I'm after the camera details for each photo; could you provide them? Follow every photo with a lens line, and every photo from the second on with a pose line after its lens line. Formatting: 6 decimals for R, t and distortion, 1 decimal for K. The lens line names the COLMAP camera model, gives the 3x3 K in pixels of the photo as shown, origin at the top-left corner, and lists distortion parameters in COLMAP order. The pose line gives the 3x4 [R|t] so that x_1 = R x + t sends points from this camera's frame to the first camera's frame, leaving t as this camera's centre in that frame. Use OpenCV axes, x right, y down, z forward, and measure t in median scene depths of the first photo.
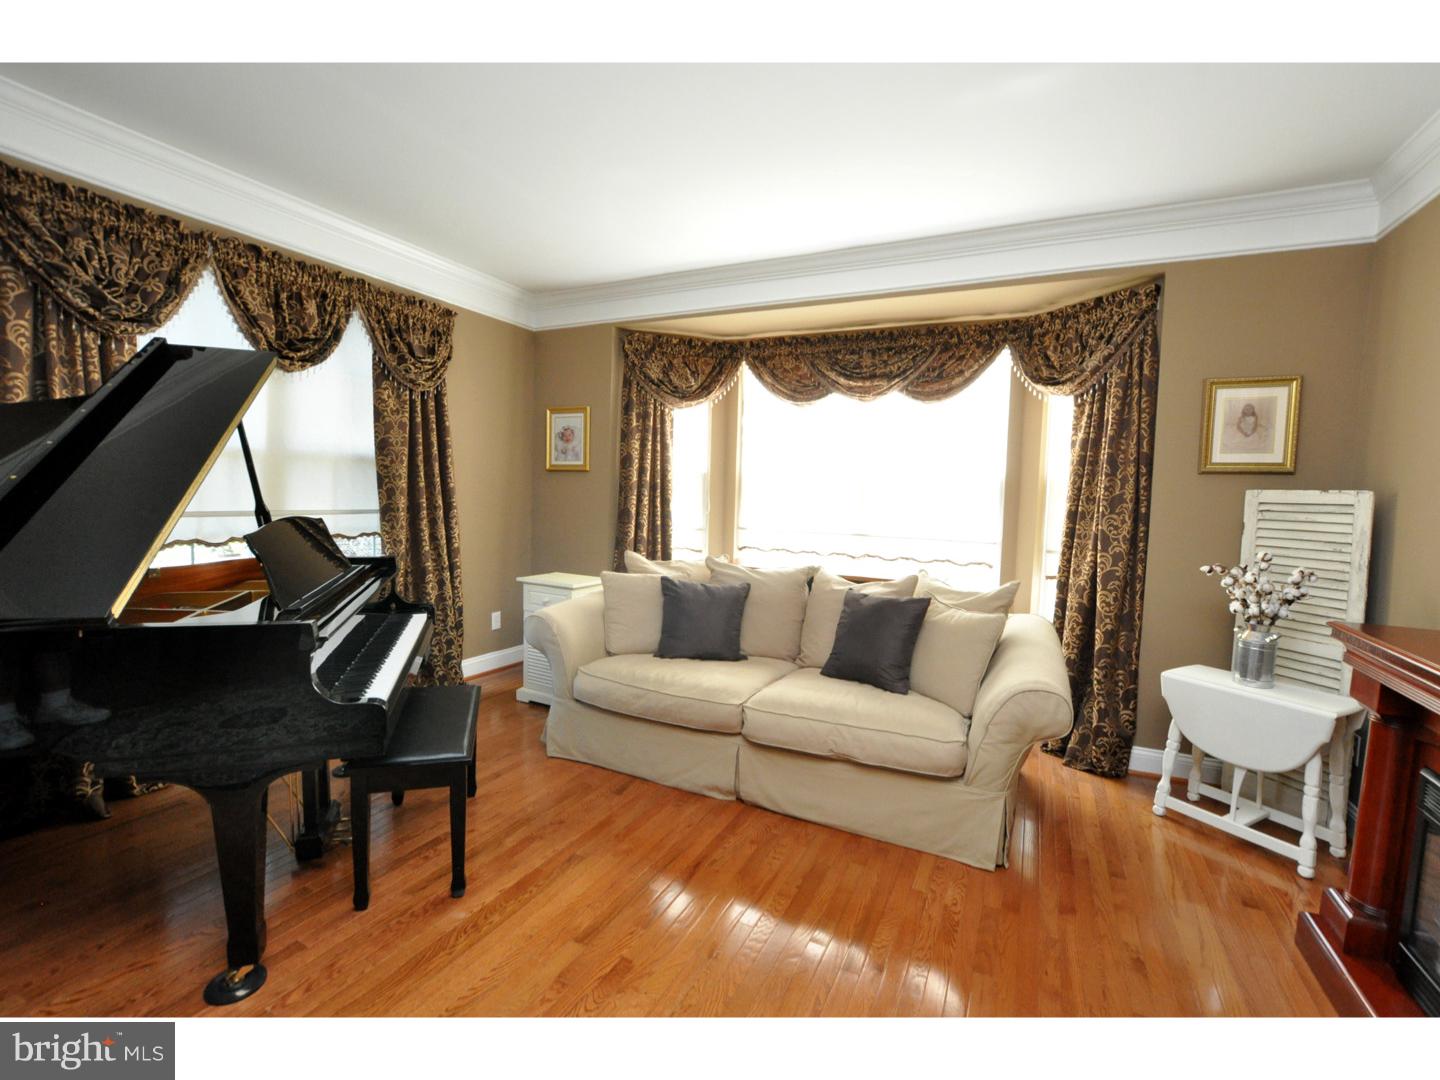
lens RADIAL K [[631.9, 0, 723.8], [0, 631.9, 538.0], [0, 0, 1]] dist [-0.036175, 0.005562]
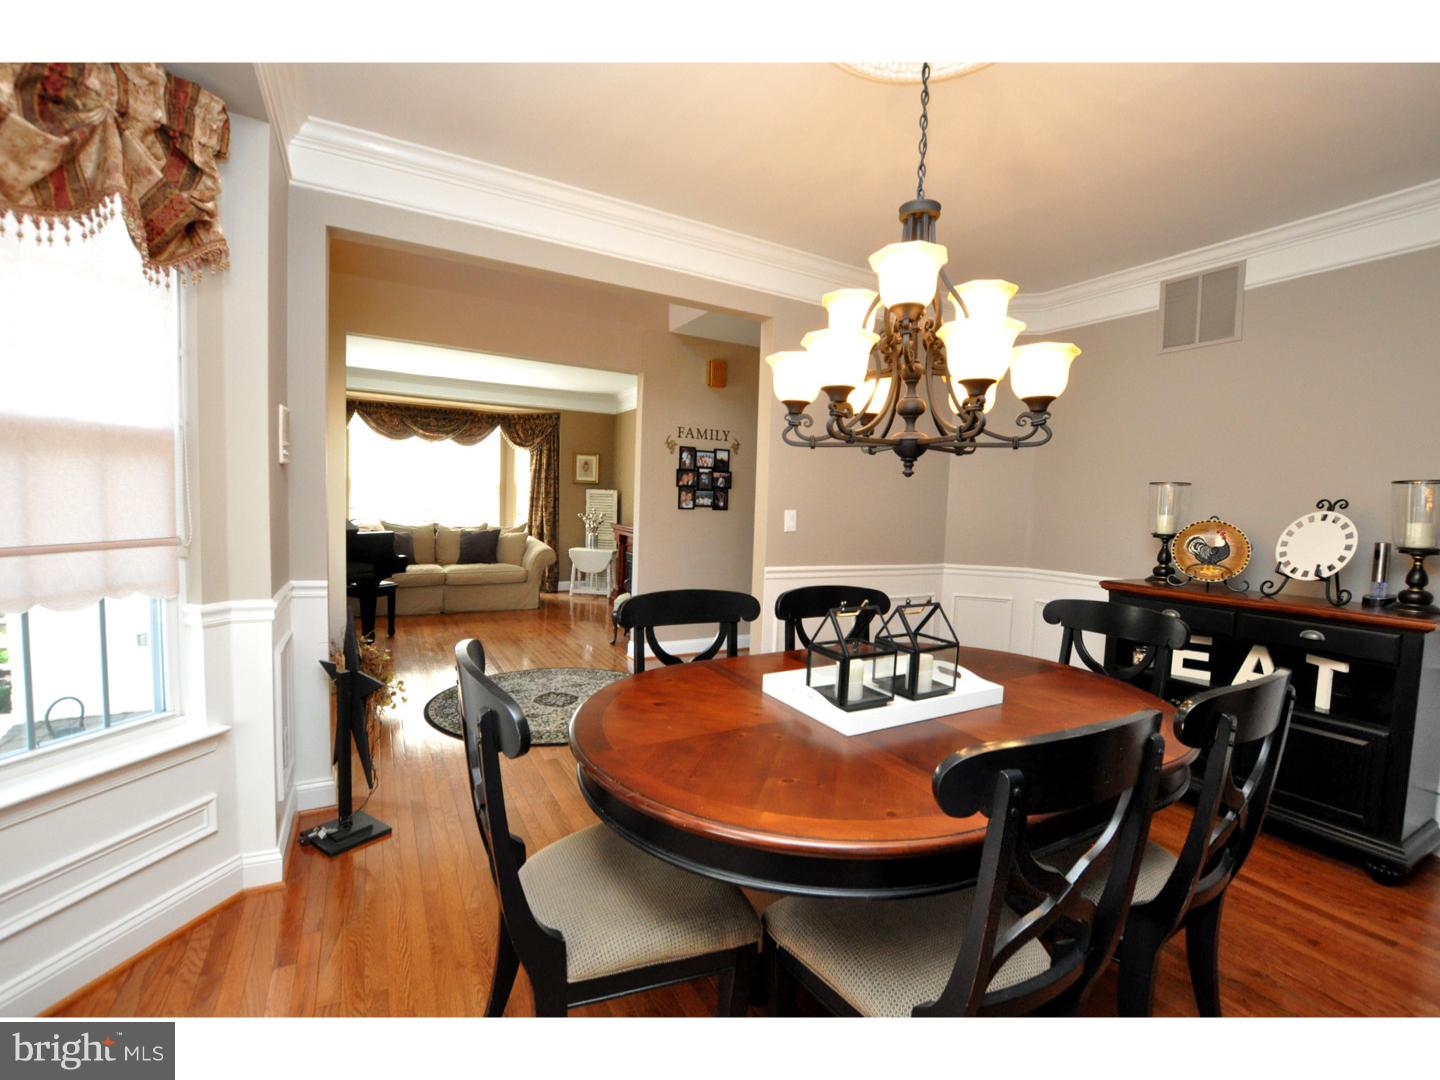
lens RADIAL K [[631.9, 0, 723.8], [0, 631.9, 538.0], [0, 0, 1]] dist [-0.036175, 0.005562]
pose [[0.559255, -0.058034, 0.826962, -1.214294], [0.038581, 0.998288, 0.043966, 0.045279], [-0.828097, 0.007317, 0.560537, -1.163093]]
